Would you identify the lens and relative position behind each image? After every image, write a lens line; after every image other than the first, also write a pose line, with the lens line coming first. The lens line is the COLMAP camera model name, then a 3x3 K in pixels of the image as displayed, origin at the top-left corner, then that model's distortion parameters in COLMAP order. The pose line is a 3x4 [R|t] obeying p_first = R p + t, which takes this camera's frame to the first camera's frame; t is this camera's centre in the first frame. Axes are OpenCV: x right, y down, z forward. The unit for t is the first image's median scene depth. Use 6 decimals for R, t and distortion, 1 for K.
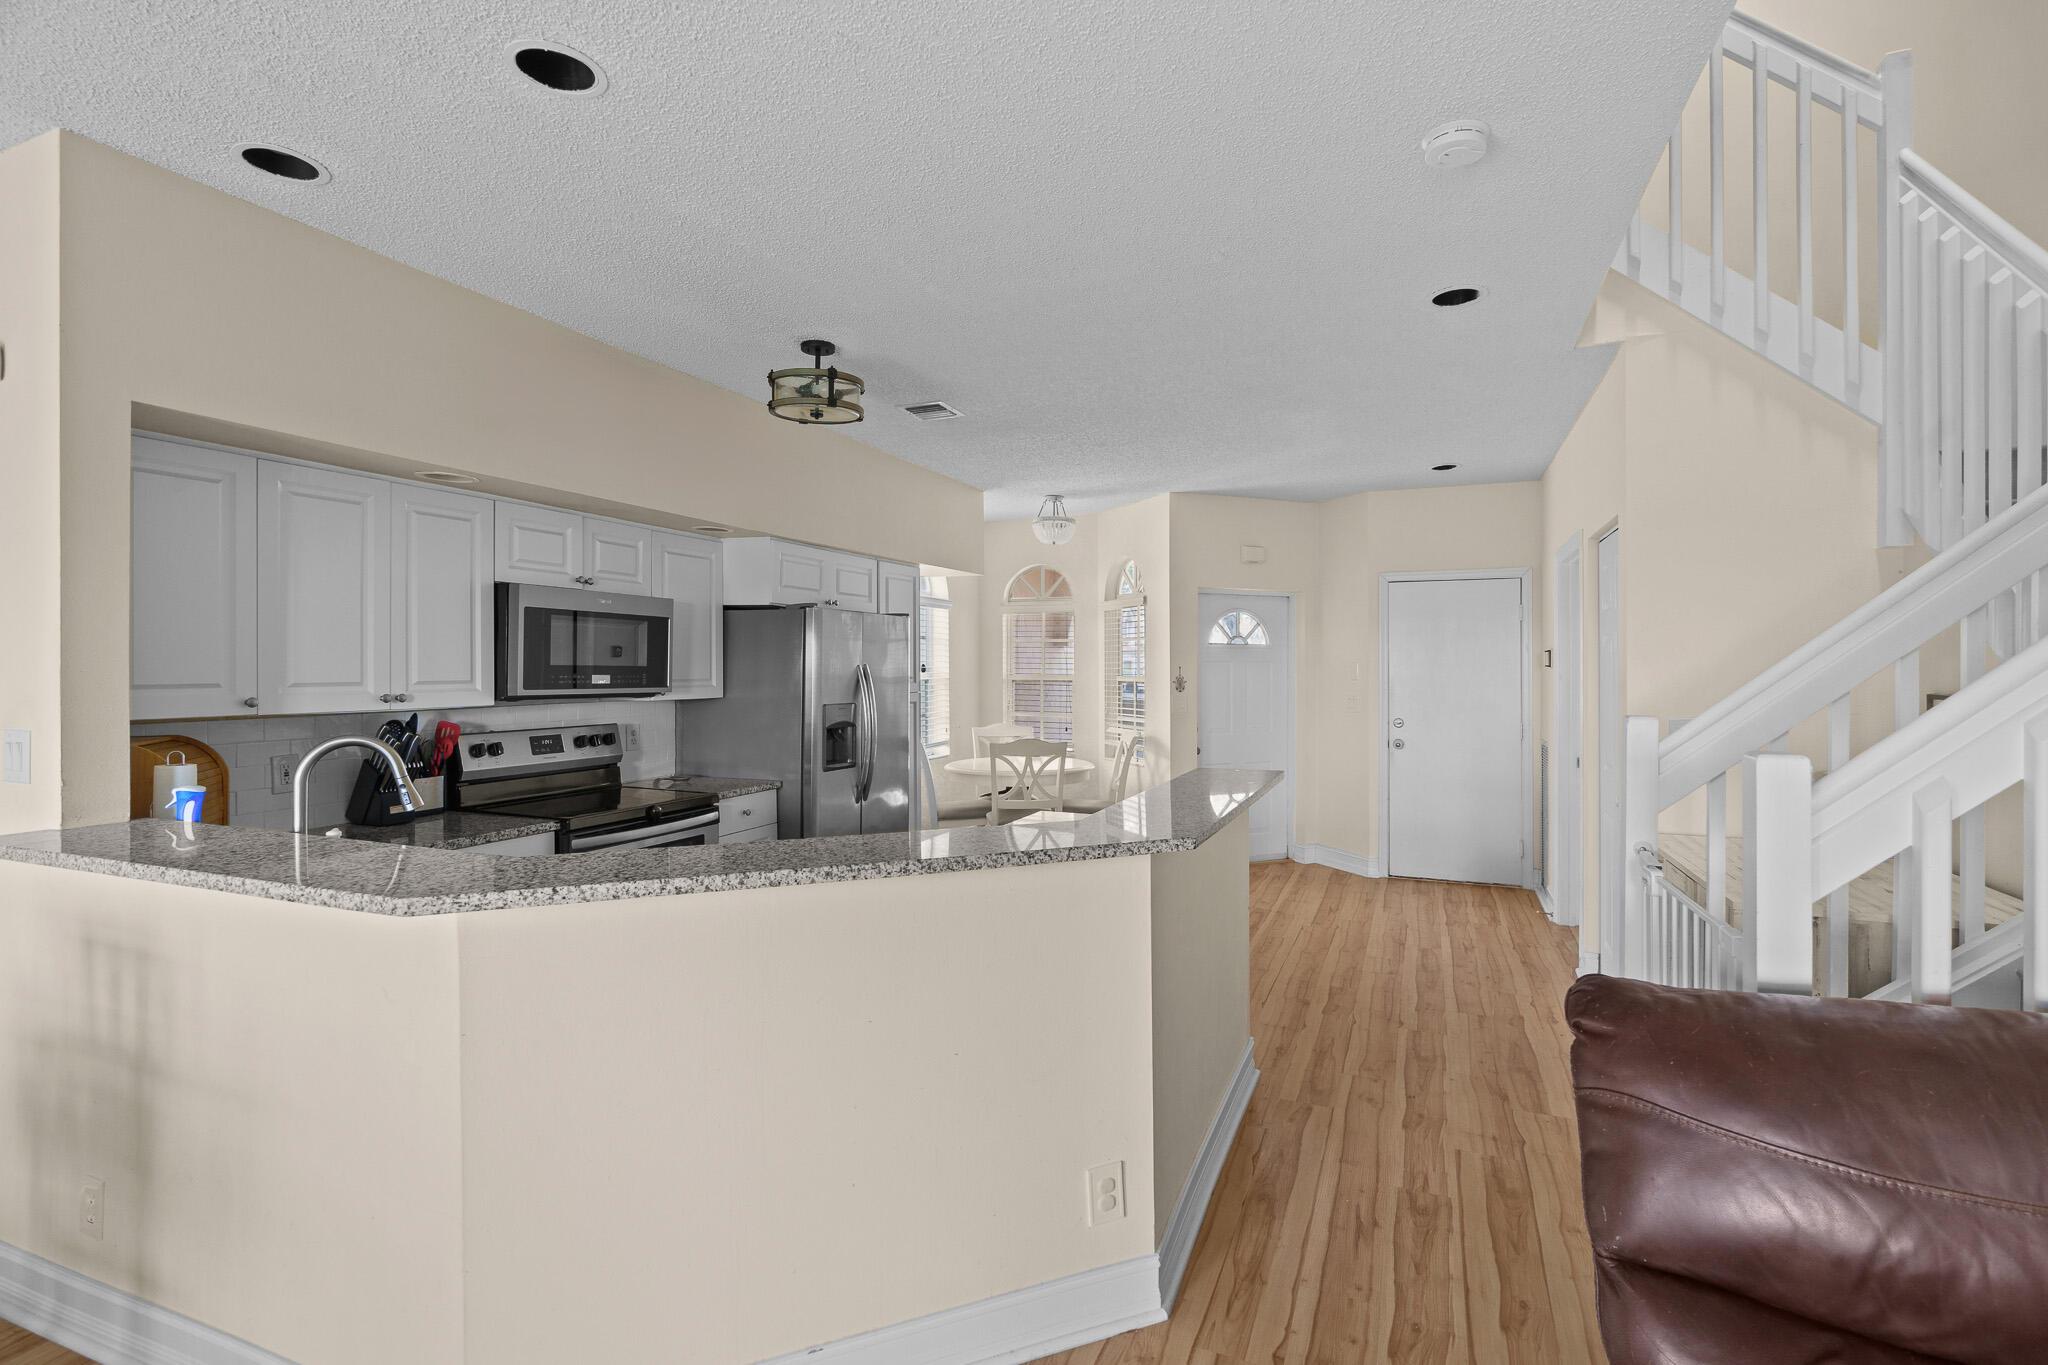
lens RADIAL K [[933.4, 0, 1034.3], [0, 933.4, 667.1], [0, 0, 1]] dist [-0.002892, 0.000430]
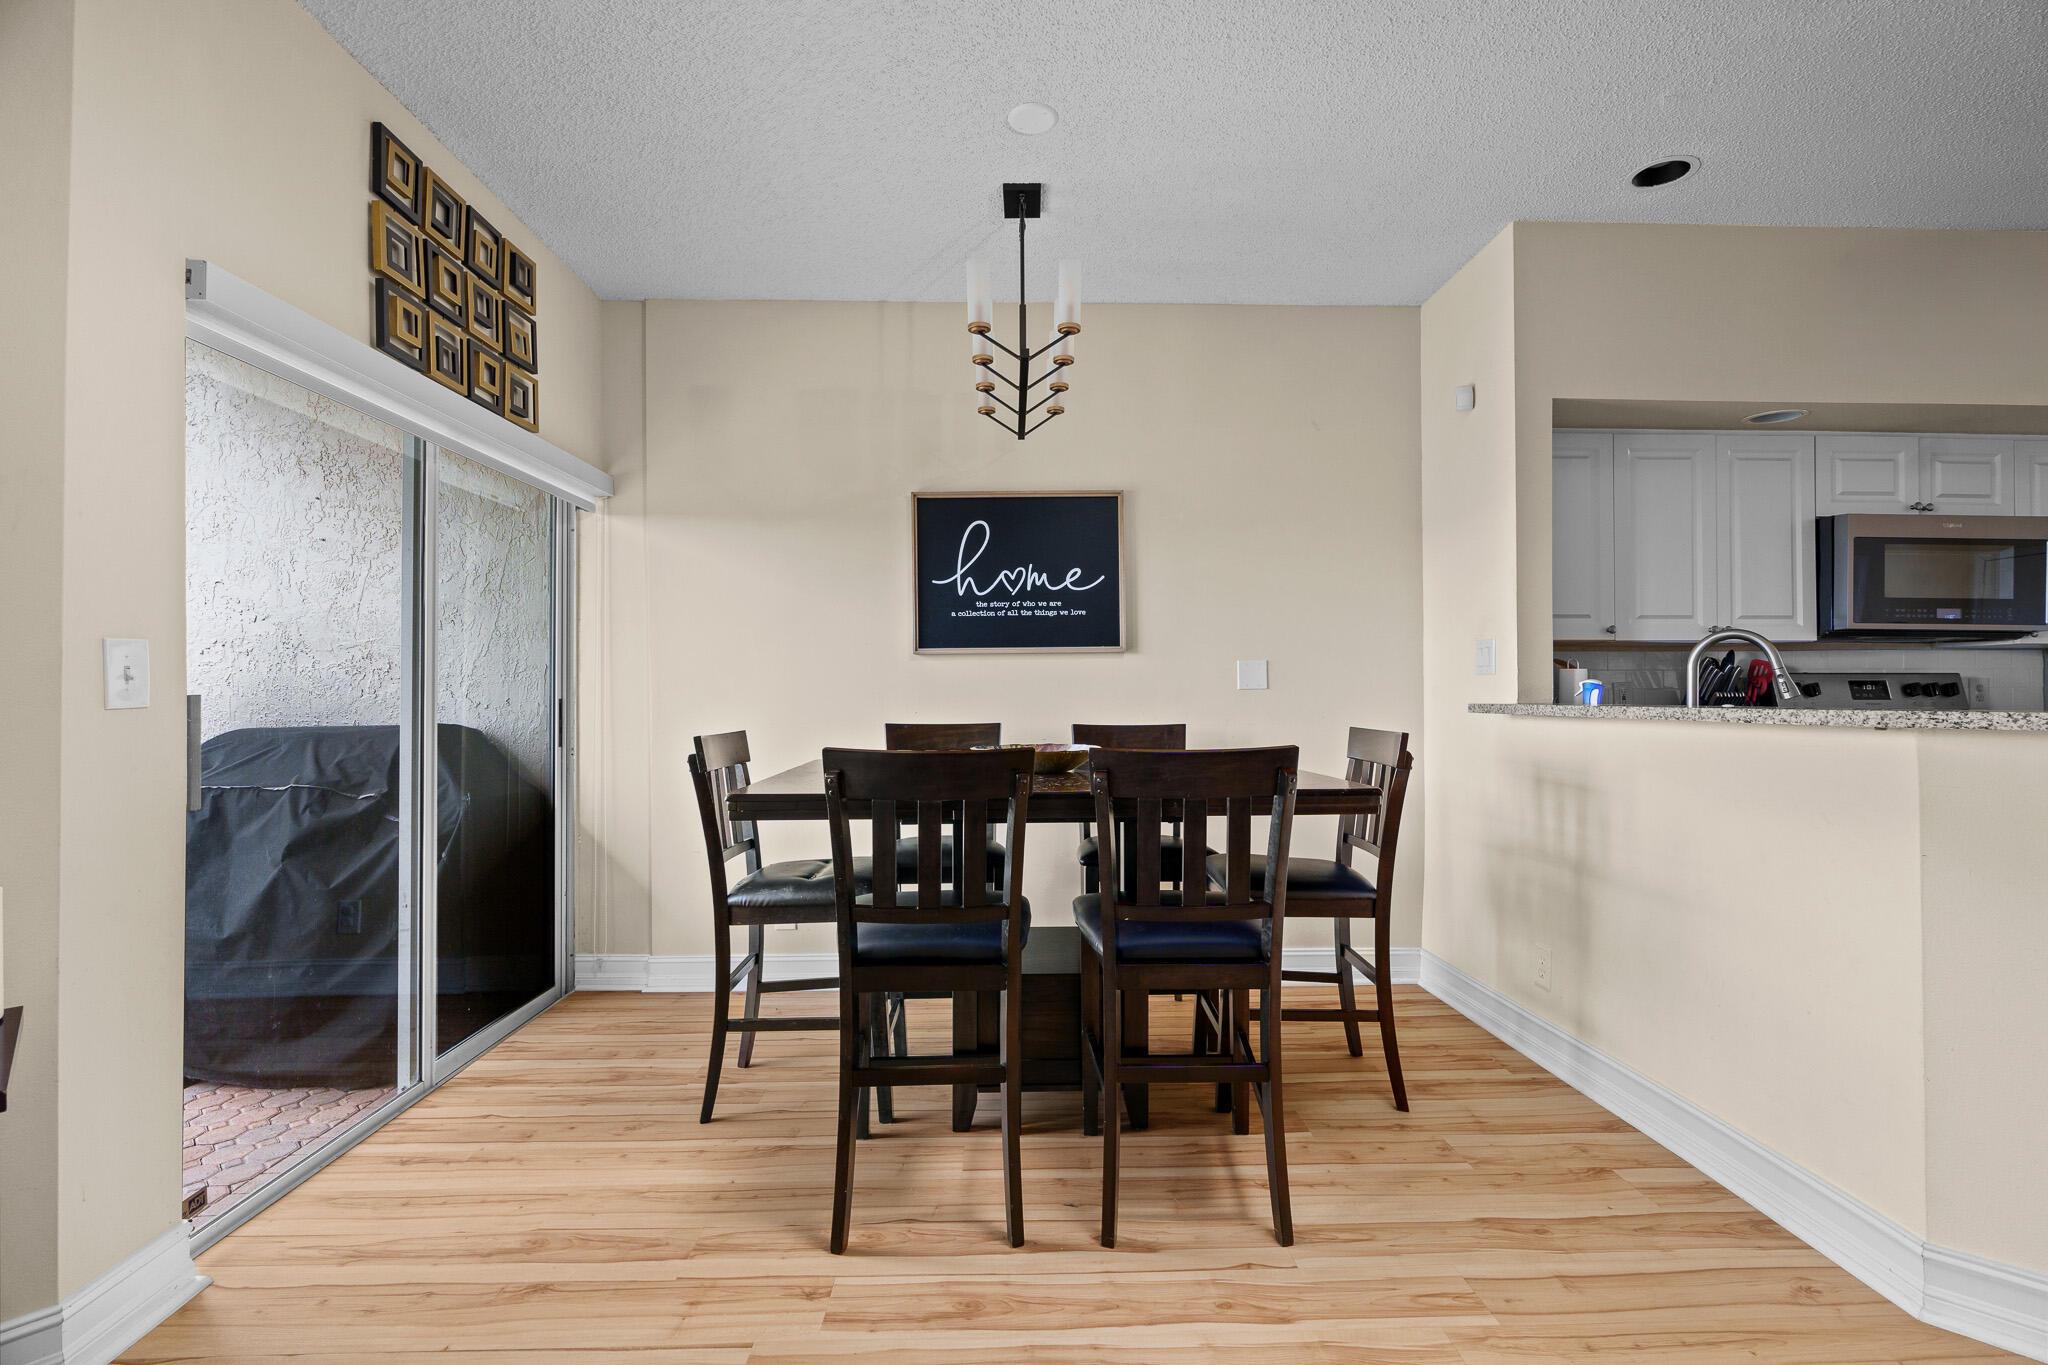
lens RADIAL K [[912.1, 0, 1022.6], [0, 912.1, 686.5], [0, 0, 1]] dist [-0.004295, 0.000137]
pose [[0.408601, -0.007978, -0.912678, -0.032930], [0.000504, 0.999964, -0.008516, 0.083721], [0.912713, 0.003019, 0.408590, -0.149115]]
